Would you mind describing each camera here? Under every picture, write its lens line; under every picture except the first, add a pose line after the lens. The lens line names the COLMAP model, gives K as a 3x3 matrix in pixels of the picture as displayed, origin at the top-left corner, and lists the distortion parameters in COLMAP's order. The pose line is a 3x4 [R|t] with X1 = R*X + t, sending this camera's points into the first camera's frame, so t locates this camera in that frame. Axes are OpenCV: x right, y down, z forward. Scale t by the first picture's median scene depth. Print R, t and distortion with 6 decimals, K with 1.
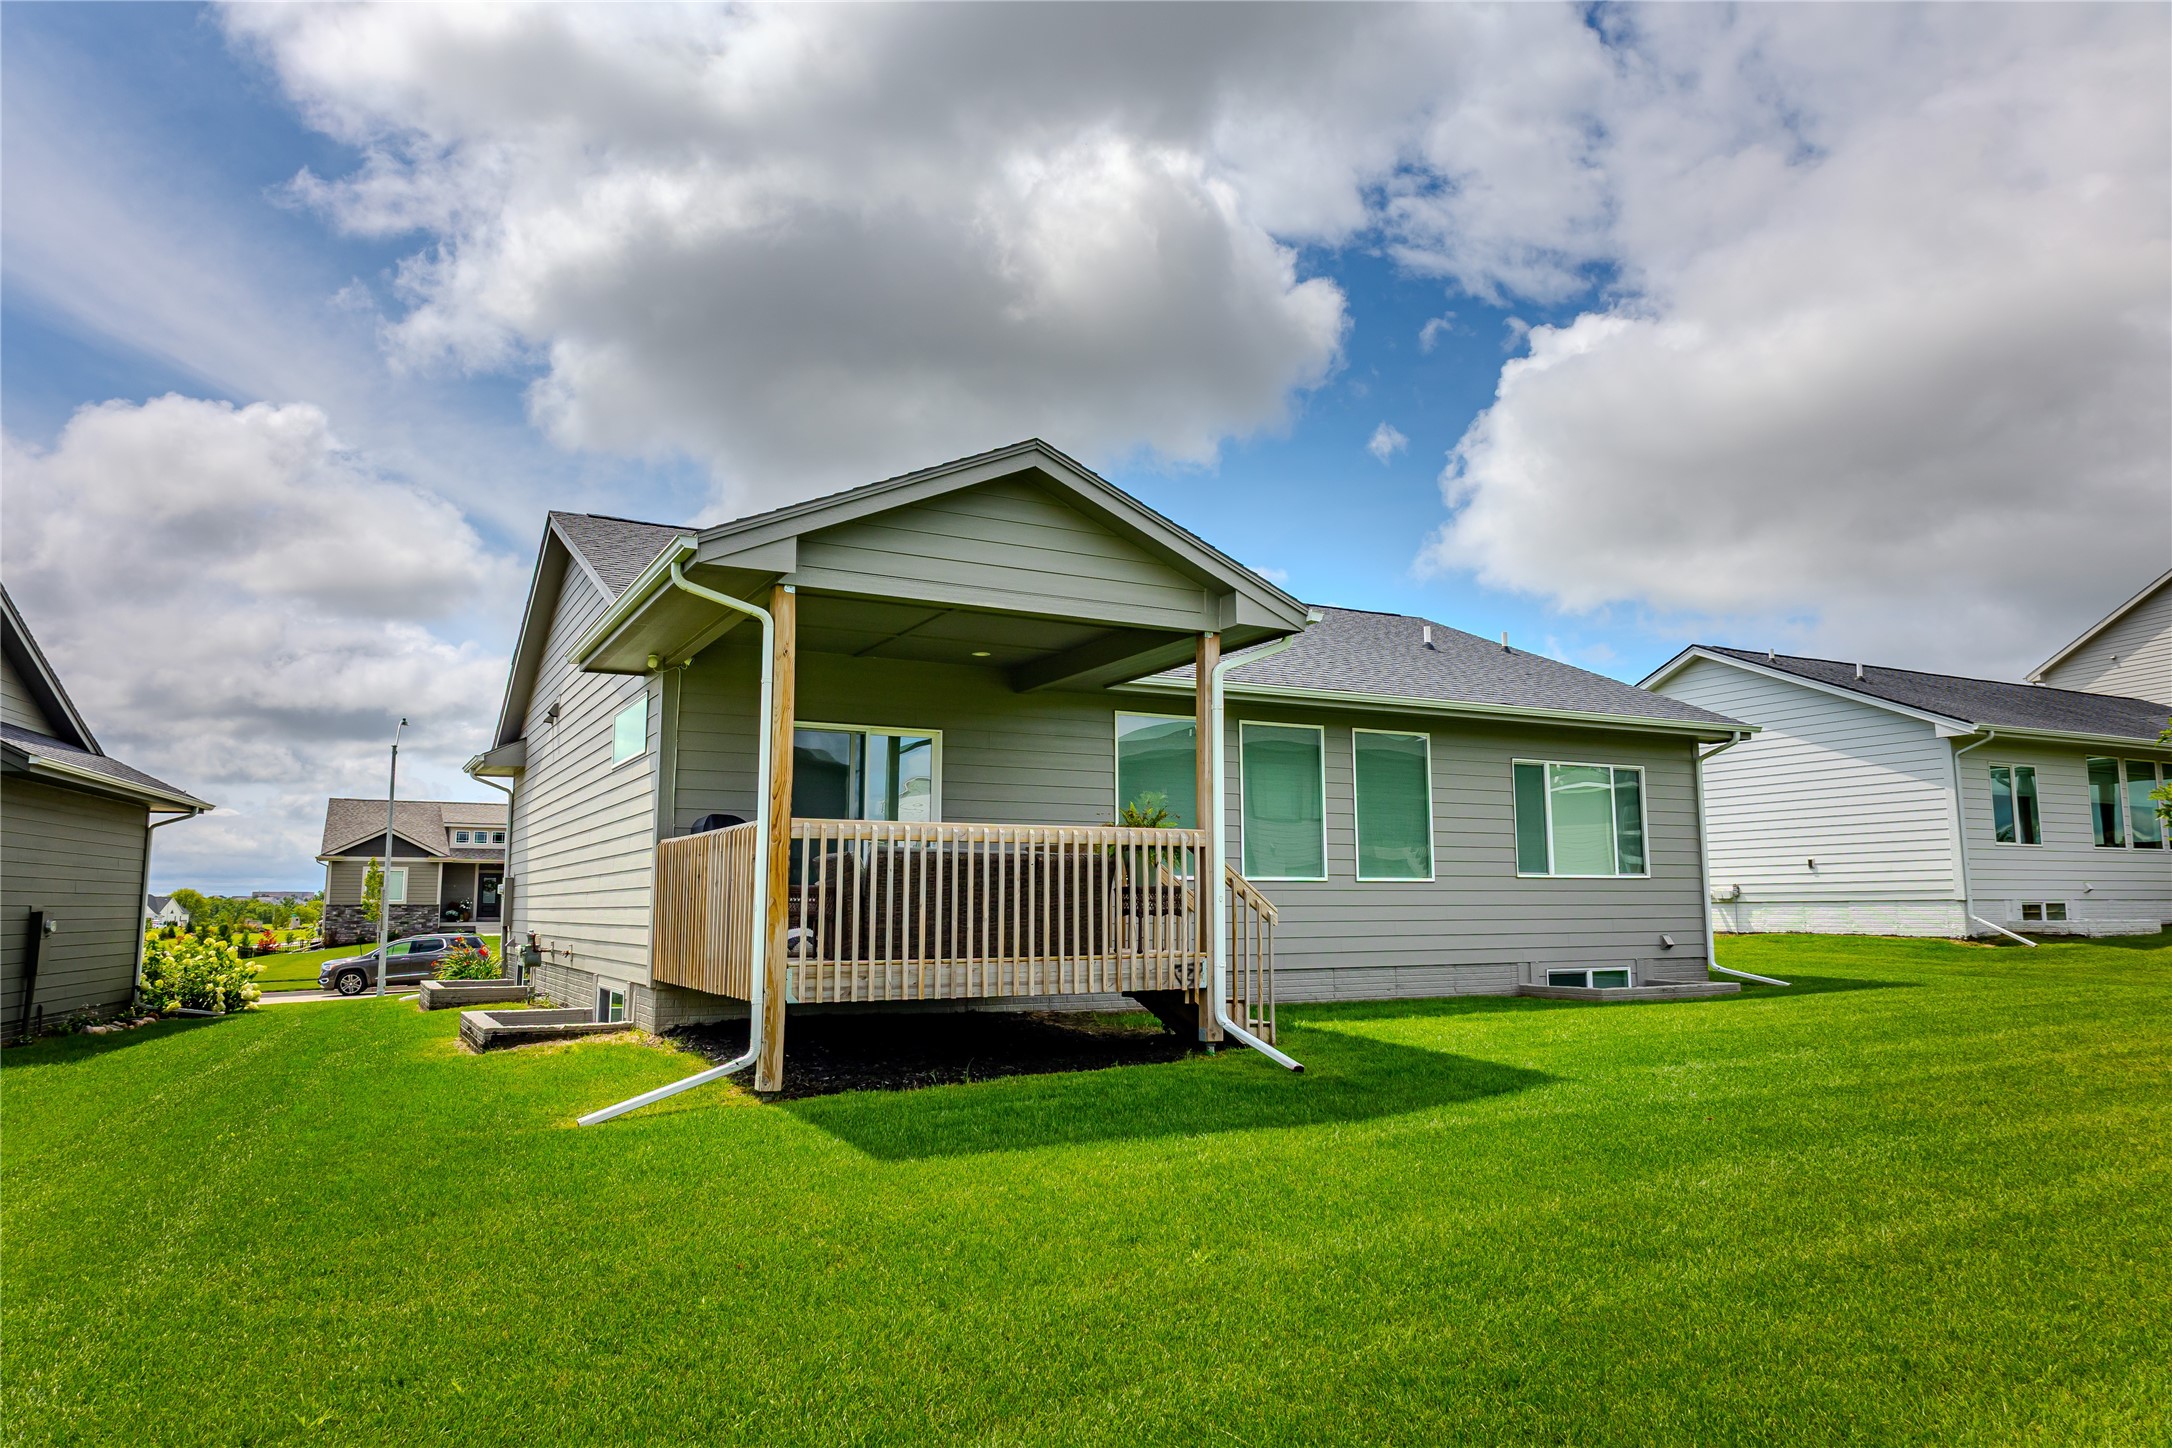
lens RADIAL K [[1414.6, 0, 1086.0], [0, 1414.6, 724.0], [0, 0, 1]] dist [0.005017, -0.003593]
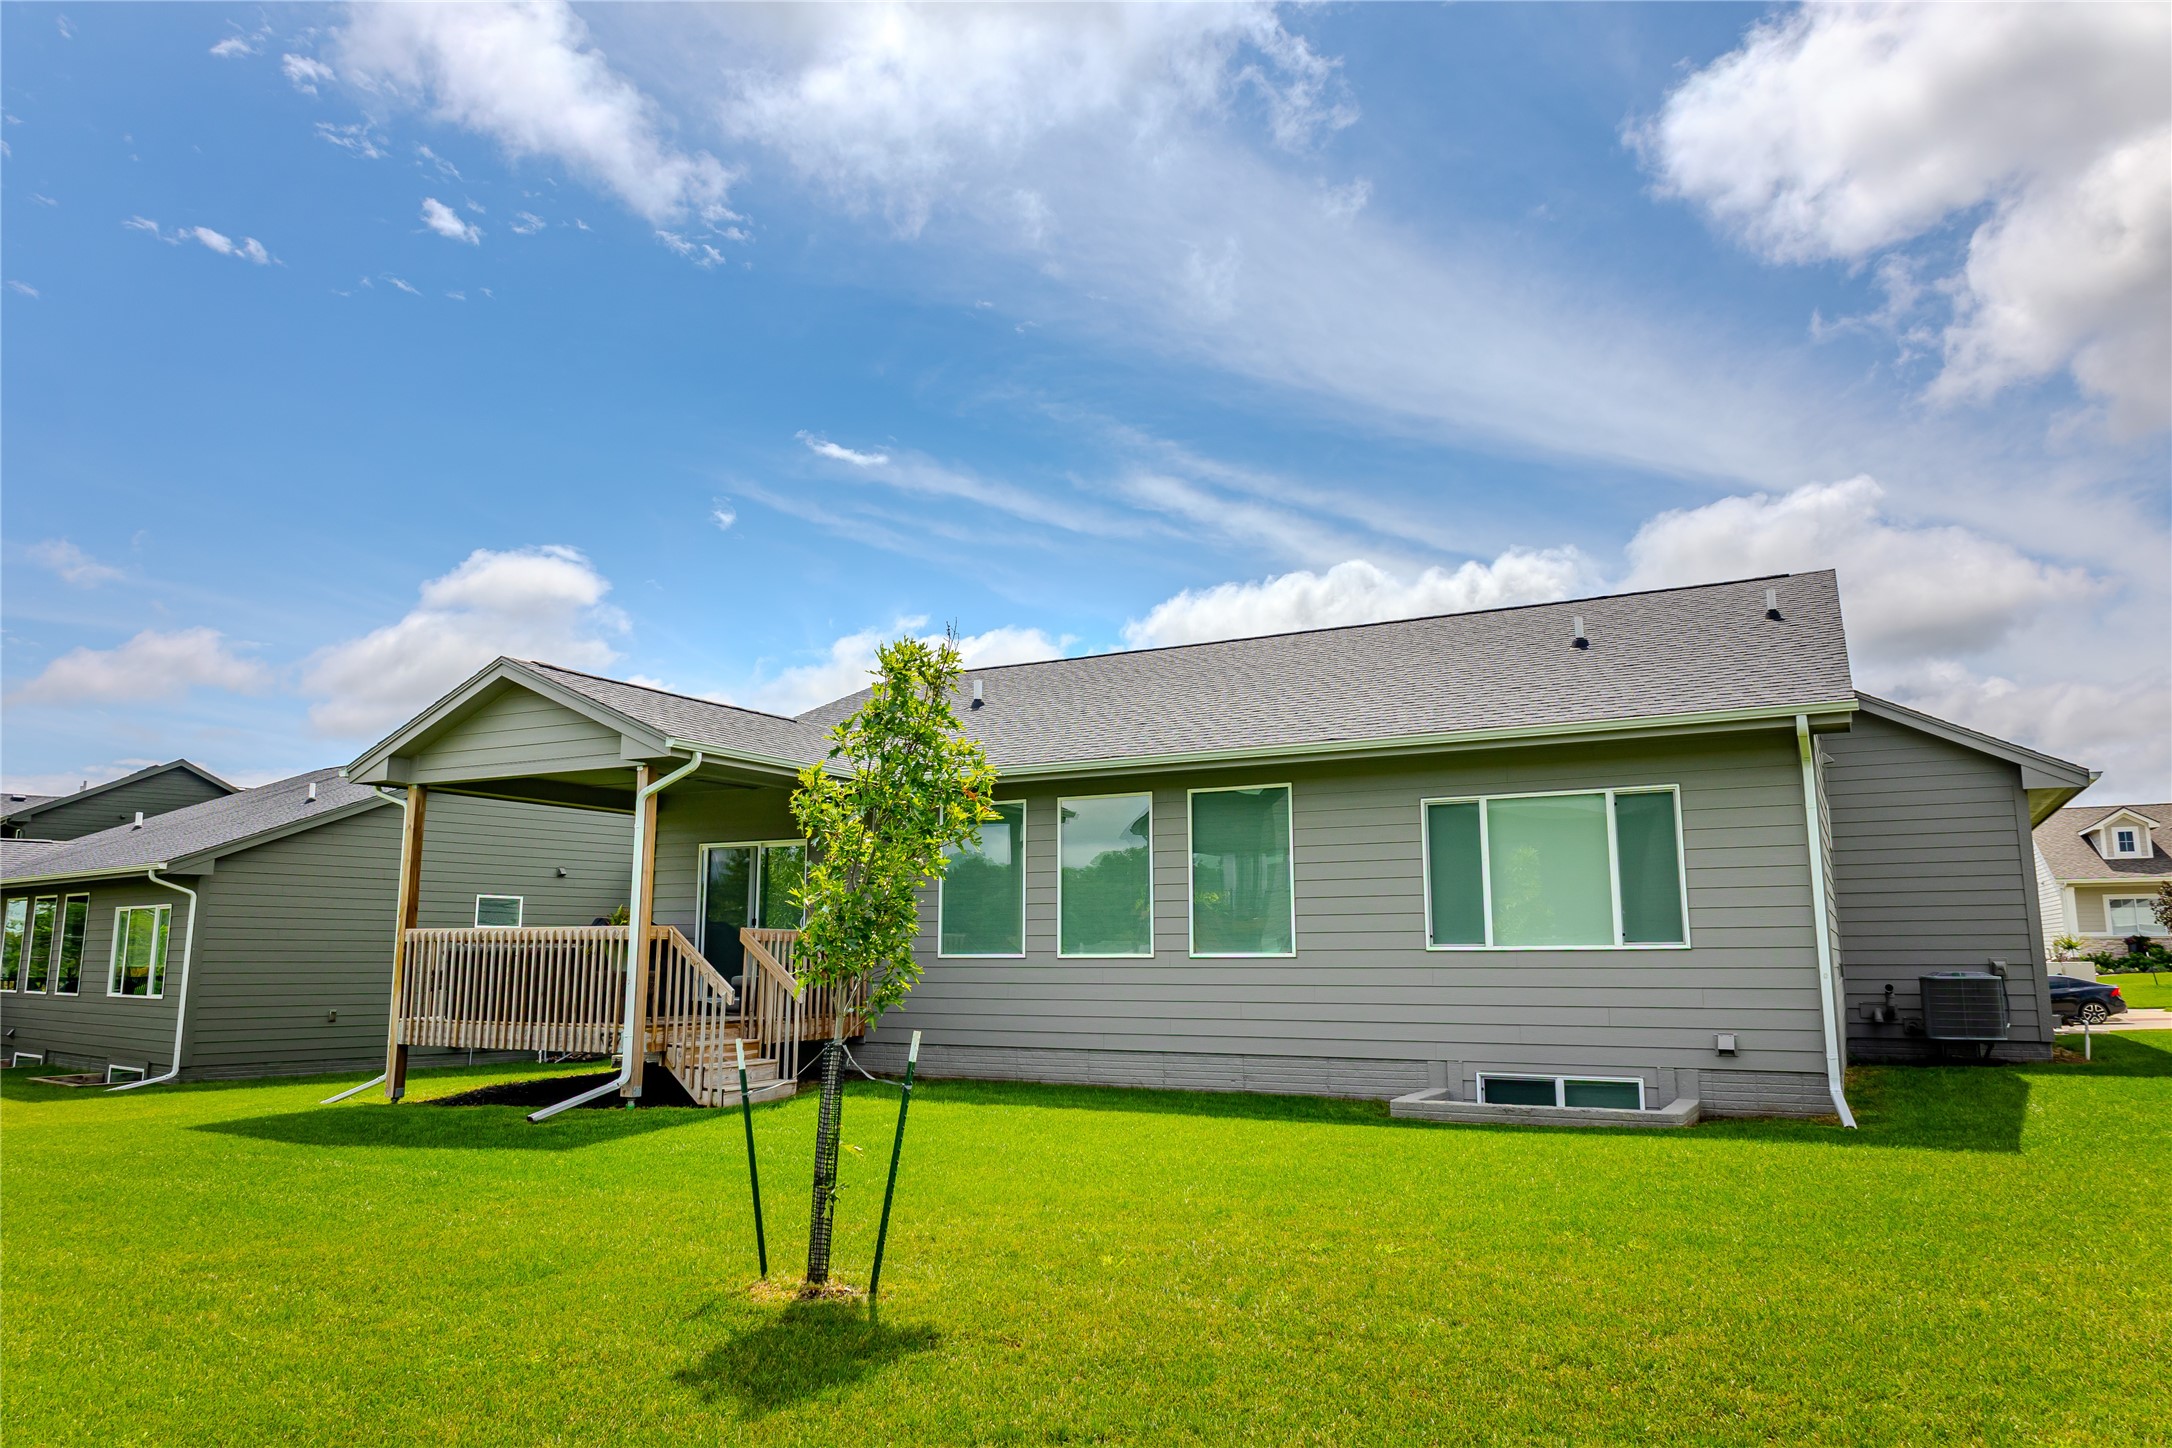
lens RADIAL K [[1414.6, 0, 1086.0], [0, 1414.6, 724.0], [0, 0, 1]] dist [0.005017, -0.003593]
pose [[0.543596, -0.129961, -0.829225, 0.855239], [0.108100, 0.990553, -0.084381, 0.029612], [0.832357, -0.043770, 0.552509, 0.410526]]
